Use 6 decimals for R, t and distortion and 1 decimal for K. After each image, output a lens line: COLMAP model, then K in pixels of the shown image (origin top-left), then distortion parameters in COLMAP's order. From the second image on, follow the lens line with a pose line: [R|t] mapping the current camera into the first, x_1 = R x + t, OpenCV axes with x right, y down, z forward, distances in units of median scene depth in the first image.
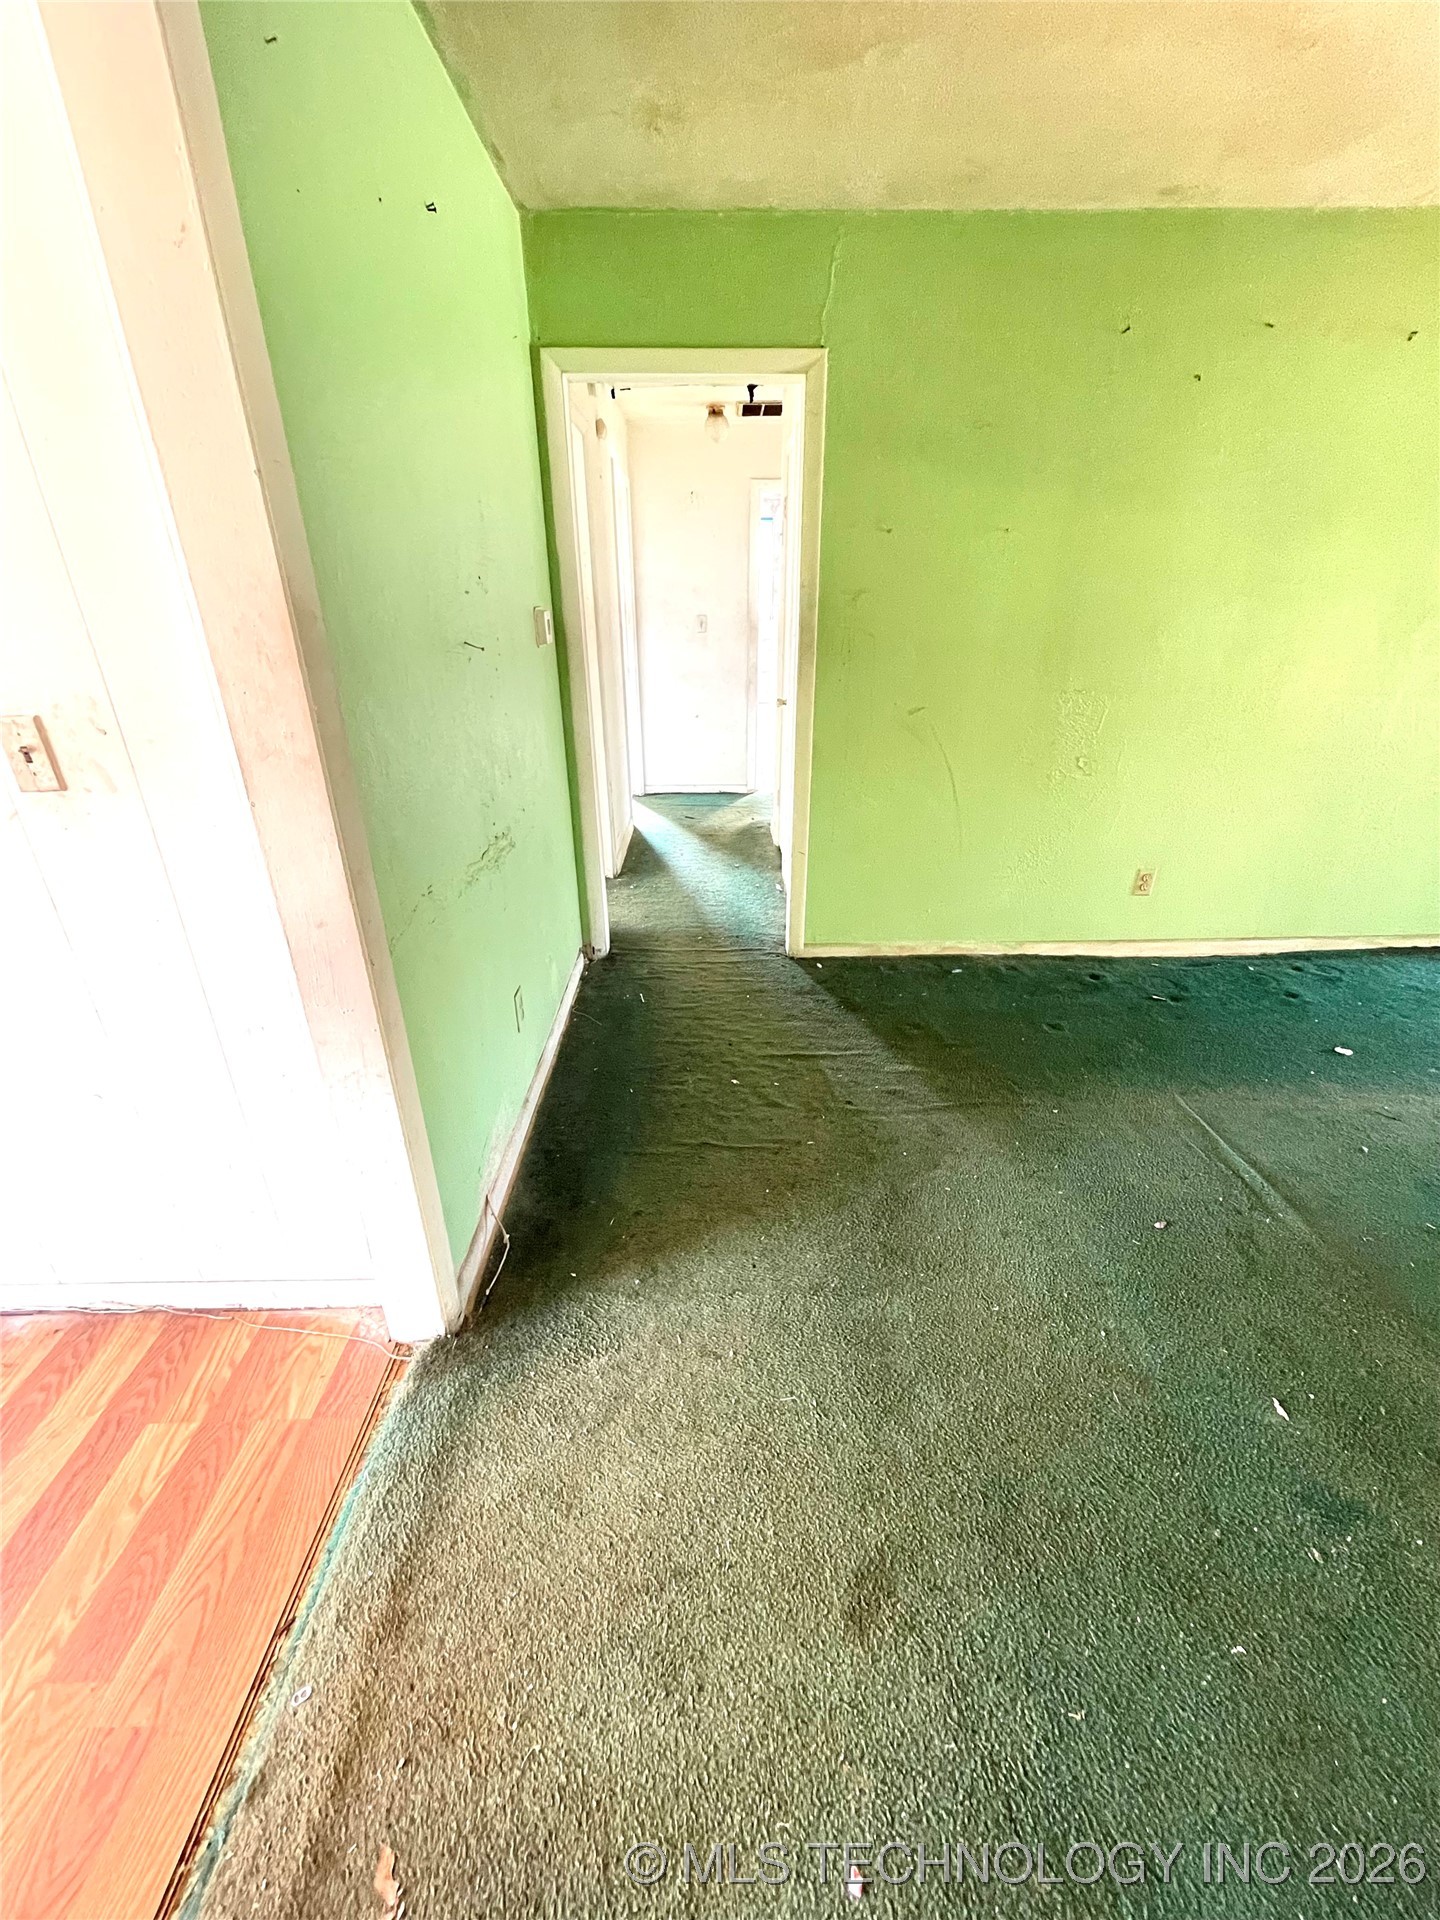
lens RADIAL K [[772.3, 0, 720.3], [0, 772.3, 961.7], [0, 0, 1]] dist [-0.001156, -0.001201]
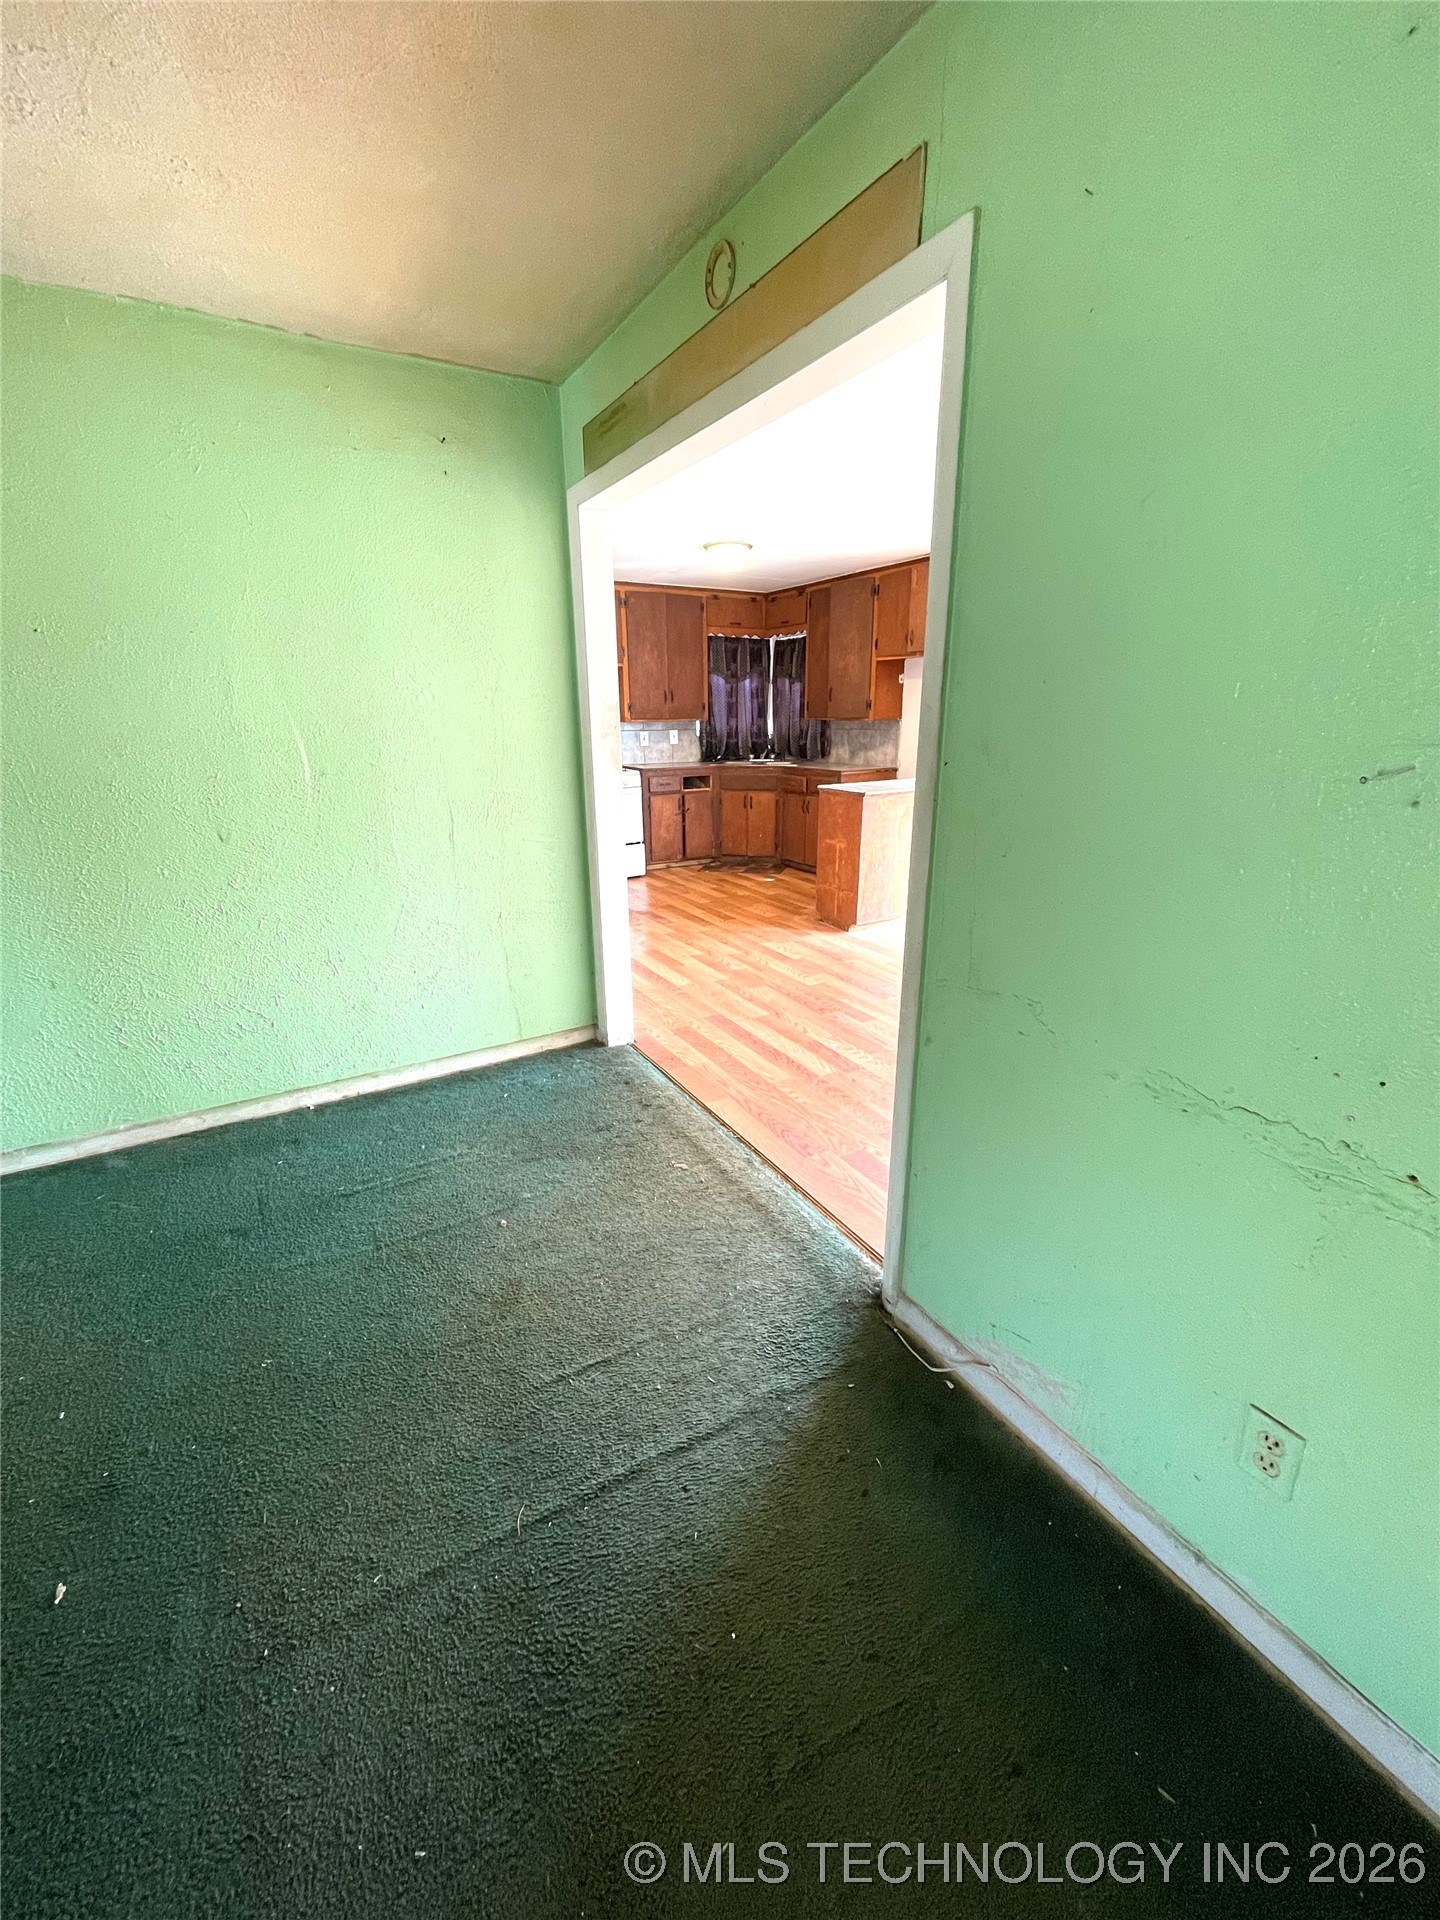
lens RADIAL K [[772.3, 0, 716.2], [0, 772.3, 958.4], [0, 0, 1]] dist [-0.001156, -0.001201]
pose [[-0.869650, 0.162097, -0.466298, 0.318464], [-0.202981, 0.743609, 0.637059, -0.569250], [0.450009, 0.648668, -0.613777, 1.203208]]
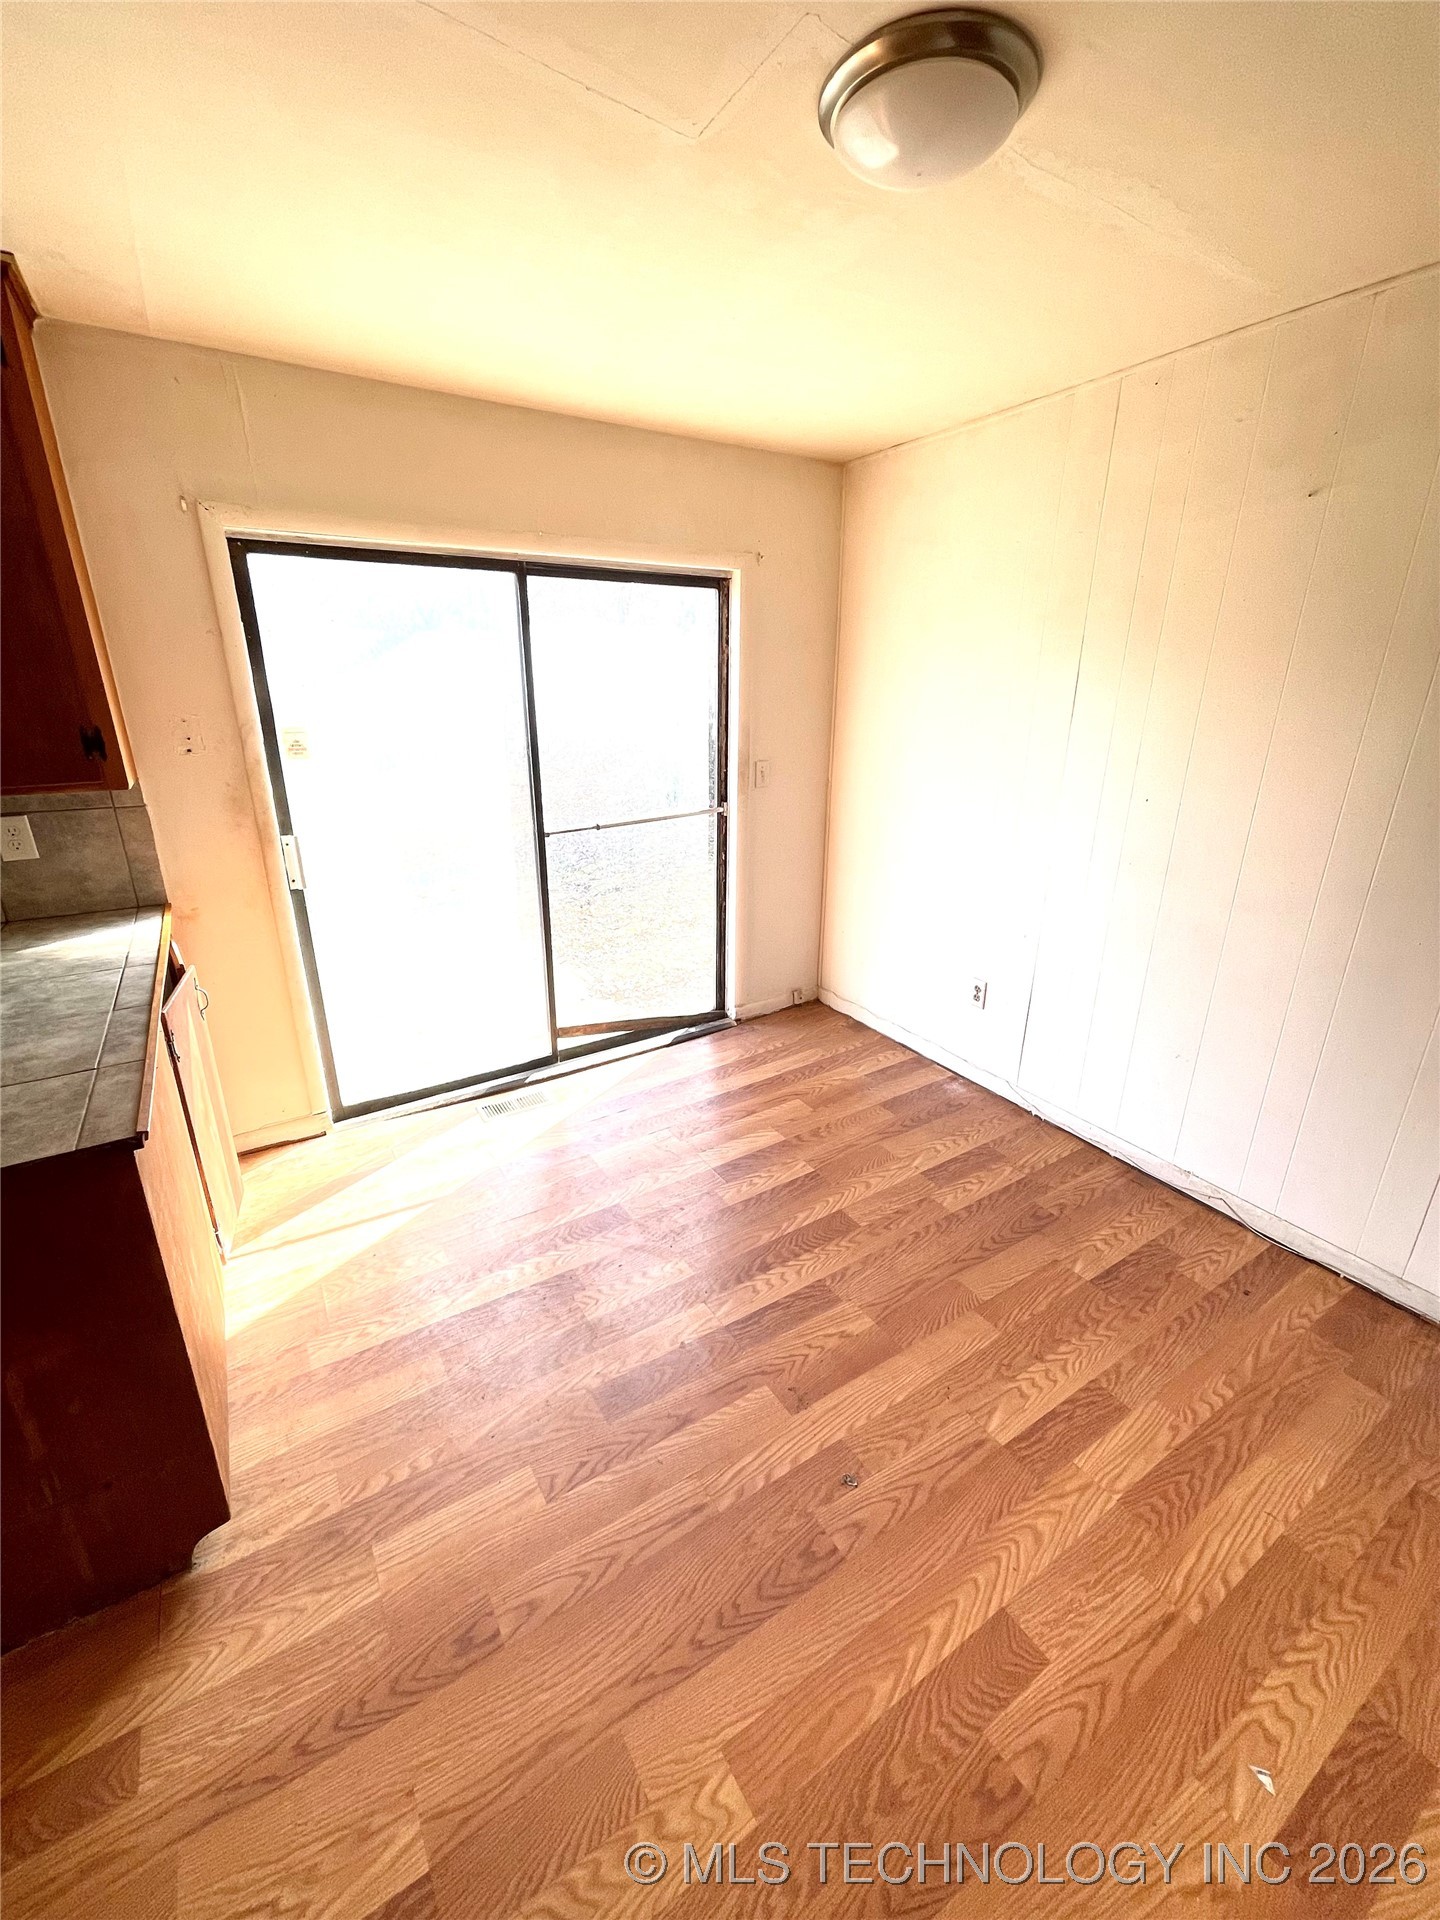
lens RADIAL K [[772.3, 0, 714.3], [0, 772.3, 952.2], [0, 0, 1]] dist [-0.001156, -0.001201]
pose [[0.516911, 0.284706, -0.807307, -0.745866], [-0.376692, 0.922509, 0.084141, 0.240428], [0.768704, 0.260612, 0.584102, -0.705371]]
